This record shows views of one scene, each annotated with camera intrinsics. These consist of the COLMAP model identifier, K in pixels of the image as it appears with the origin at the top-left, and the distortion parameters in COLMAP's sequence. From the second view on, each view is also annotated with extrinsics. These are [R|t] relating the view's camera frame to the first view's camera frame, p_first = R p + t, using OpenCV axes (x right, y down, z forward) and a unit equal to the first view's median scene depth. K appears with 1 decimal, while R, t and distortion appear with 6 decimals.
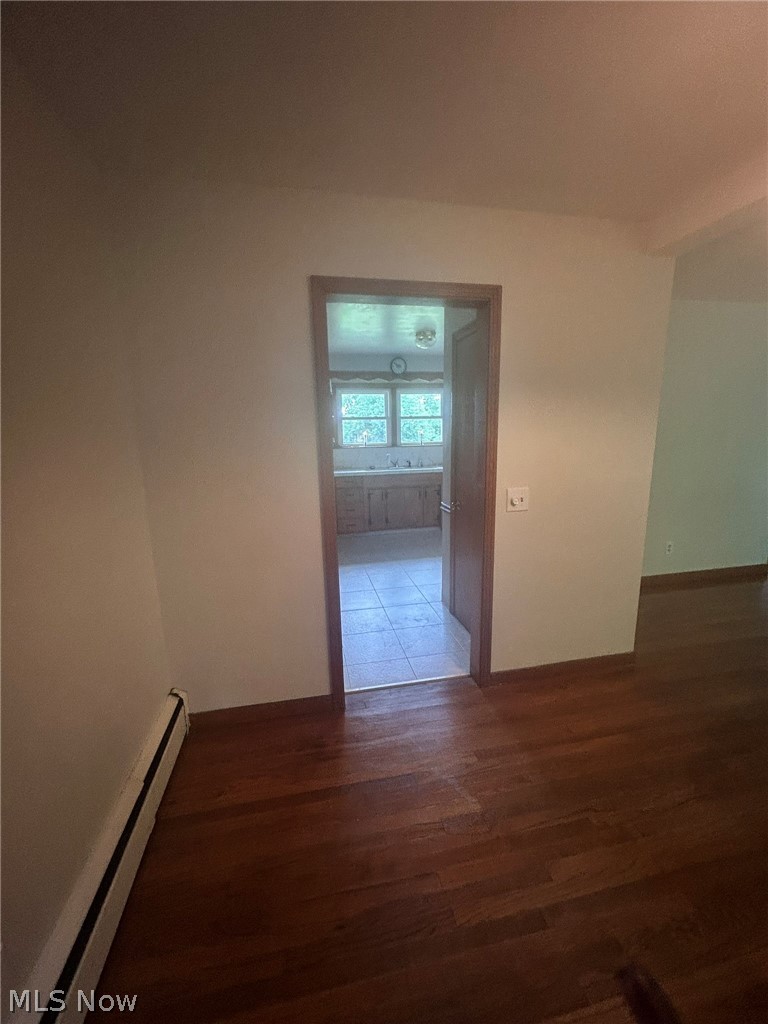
lens RADIAL K [[411.4, 0, 384.0], [0, 411.4, 512.2], [0, 0, 1]] dist [-0.002786, 0.000734]
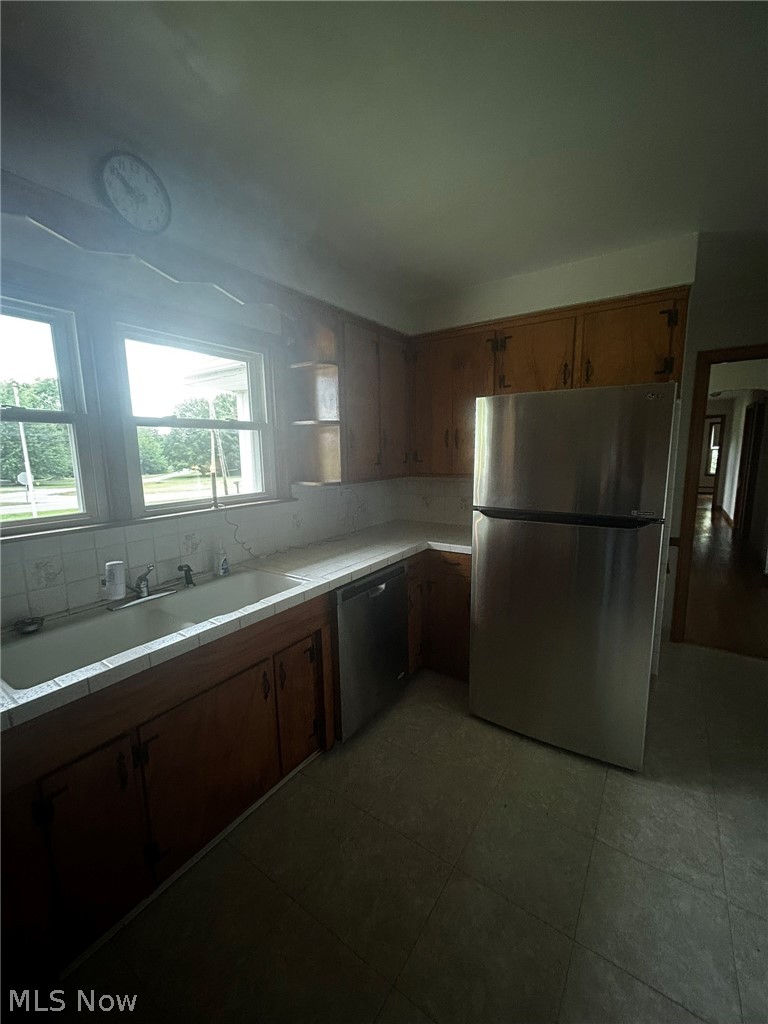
lens RADIAL K [[411.4, 0, 388.1], [0, 411.4, 511.1], [0, 0, 1]] dist [-0.002786, 0.000734]
pose [[0.714684, -0.093396, 0.693183, -0.039085], [0.138287, 0.990350, -0.009141, -0.149049], [-0.685640, 0.102391, 0.720703, 0.718749]]
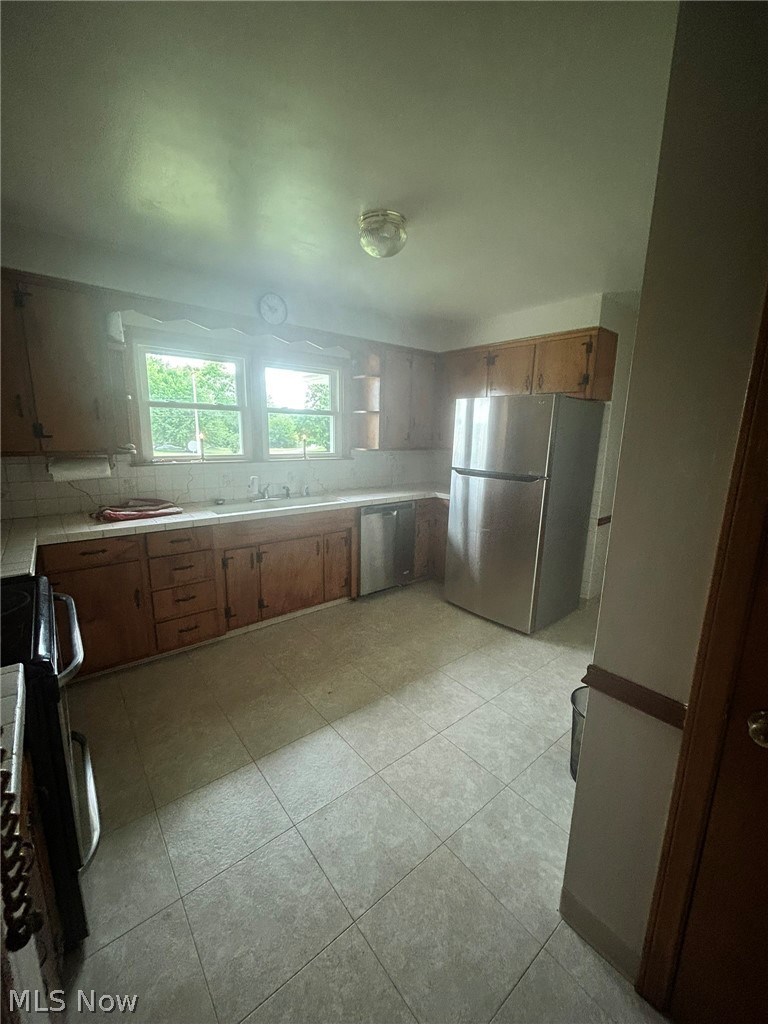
lens RADIAL K [[411.4, 0, 387.8], [0, 411.4, 510.9], [0, 0, 1]] dist [-0.002786, 0.000734]
pose [[0.880051, -0.050324, 0.472206, -0.091339], [0.053932, 0.998527, 0.005901, -0.091829], [-0.471807, 0.020274, 0.881469, 0.455469]]
